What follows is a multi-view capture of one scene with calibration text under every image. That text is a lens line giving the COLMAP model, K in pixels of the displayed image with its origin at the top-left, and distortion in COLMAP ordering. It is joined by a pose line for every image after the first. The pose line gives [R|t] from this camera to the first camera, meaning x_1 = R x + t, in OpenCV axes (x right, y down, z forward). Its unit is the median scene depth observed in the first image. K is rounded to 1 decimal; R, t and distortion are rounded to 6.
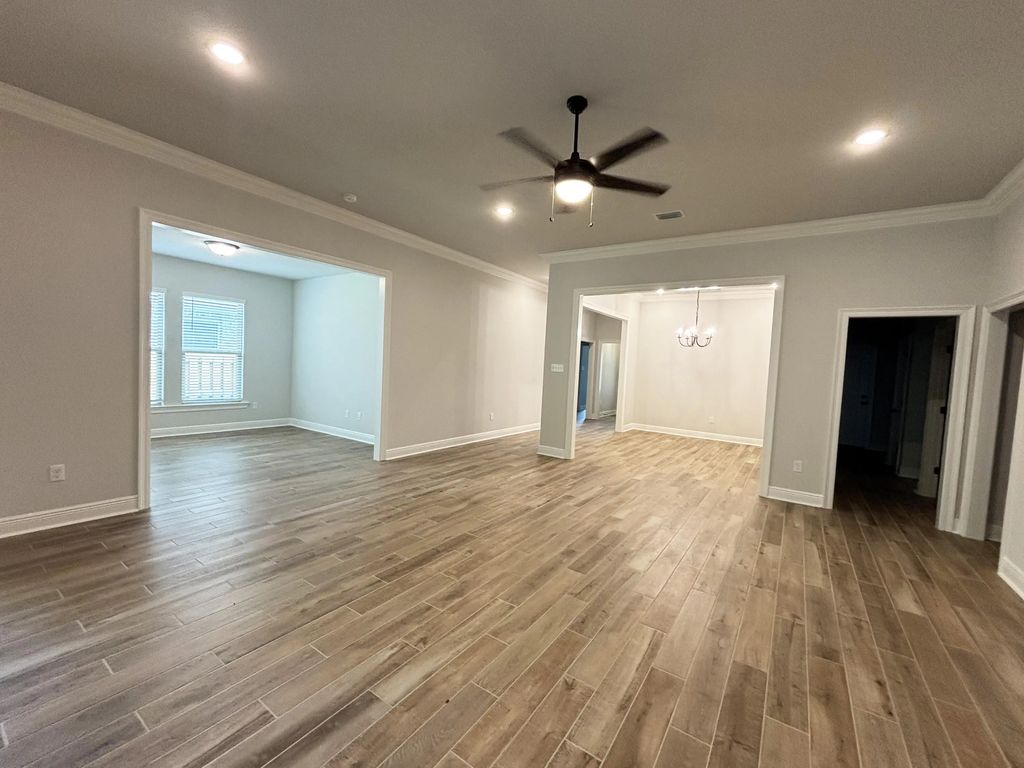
lens RADIAL K [[424.7, 0, 512.0], [0, 424.7, 384.0], [0, 0, 1]] dist [0.004905, 0.000289]
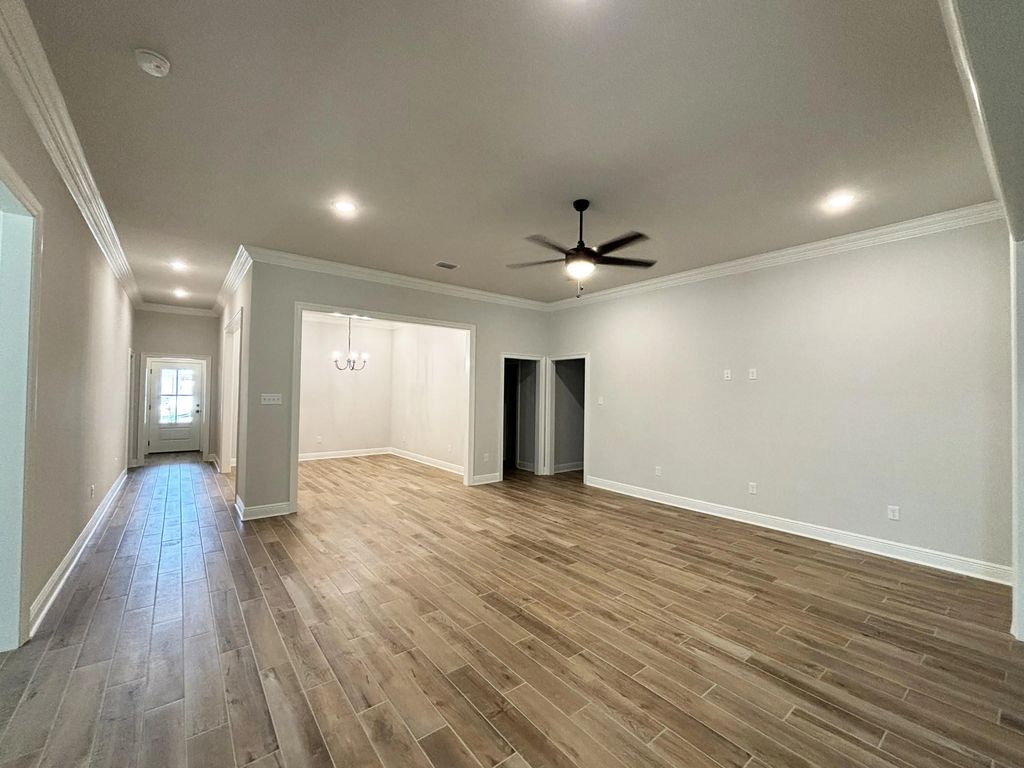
lens RADIAL K [[424.7, 0, 512.0], [0, 424.7, 384.0], [0, 0, 1]] dist [0.004905, 0.000289]
pose [[0.296672, -0.028769, 0.954546, -0.898618], [0.047486, 0.998754, 0.015342, -0.102374], [-0.953798, 0.040776, 0.297668, 0.628458]]
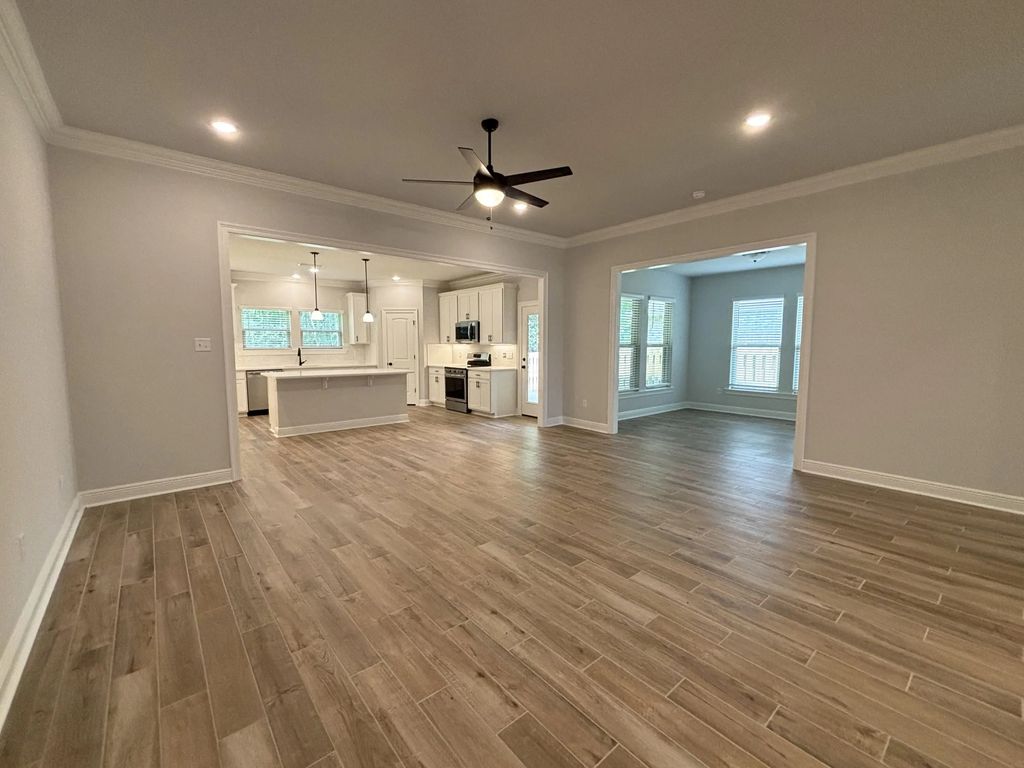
lens RADIAL K [[424.7, 0, 512.0], [0, 424.7, 384.0], [0, 0, 1]] dist [0.004905, 0.000289]
pose [[-0.265796, 0.041493, -0.963136, 1.010893], [-0.061549, 0.996305, 0.059908, -0.001518], [0.962062, 0.075203, -0.262260, 1.080534]]
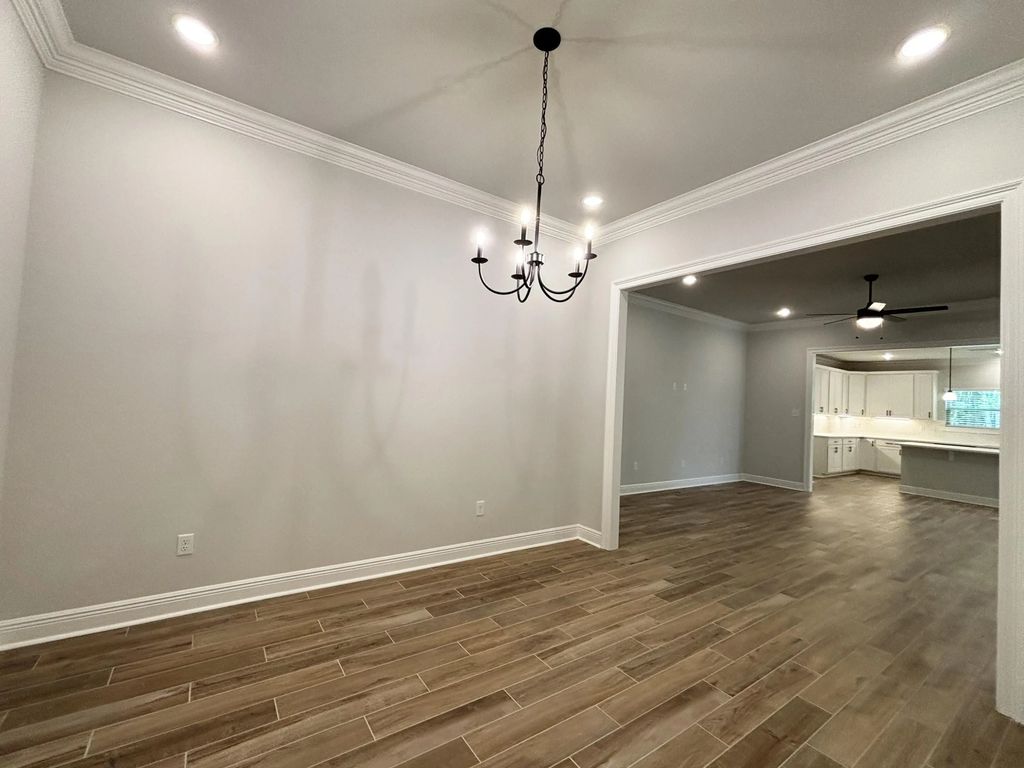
lens RADIAL K [[436.5, 0, 500.2], [0, 436.5, 386.7], [0, 0, 1]] dist [-0.012524, 0.000274]
pose [[-0.923983, -0.086118, 0.372611, 0.698978], [-0.078829, 0.996281, 0.034784, -0.079691], [-0.374221, 0.002768, -0.927336, 2.569444]]
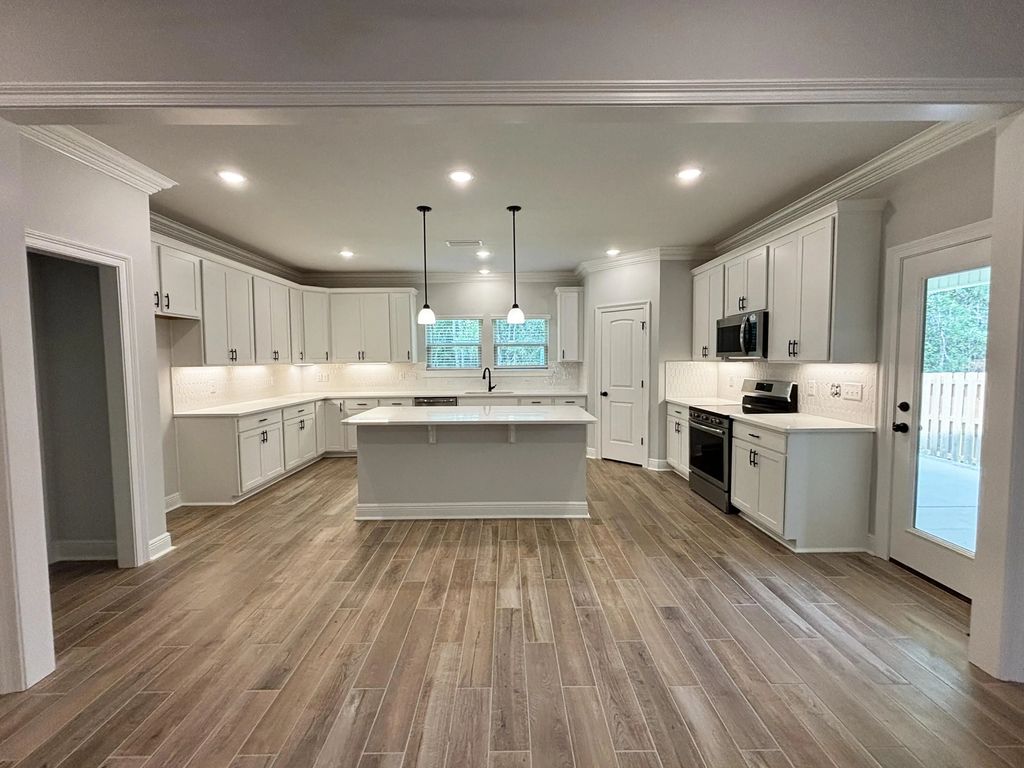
lens RADIAL K [[424.7, 0, 512.0], [0, 424.7, 384.0], [0, 0, 1]] dist [0.004905, 0.000289]
pose [[-0.819590, -0.007930, -0.572896, -0.133445], [-0.059253, 0.995716, 0.070984, -0.055310], [0.569879, 0.092124, -0.816549, 0.768370]]
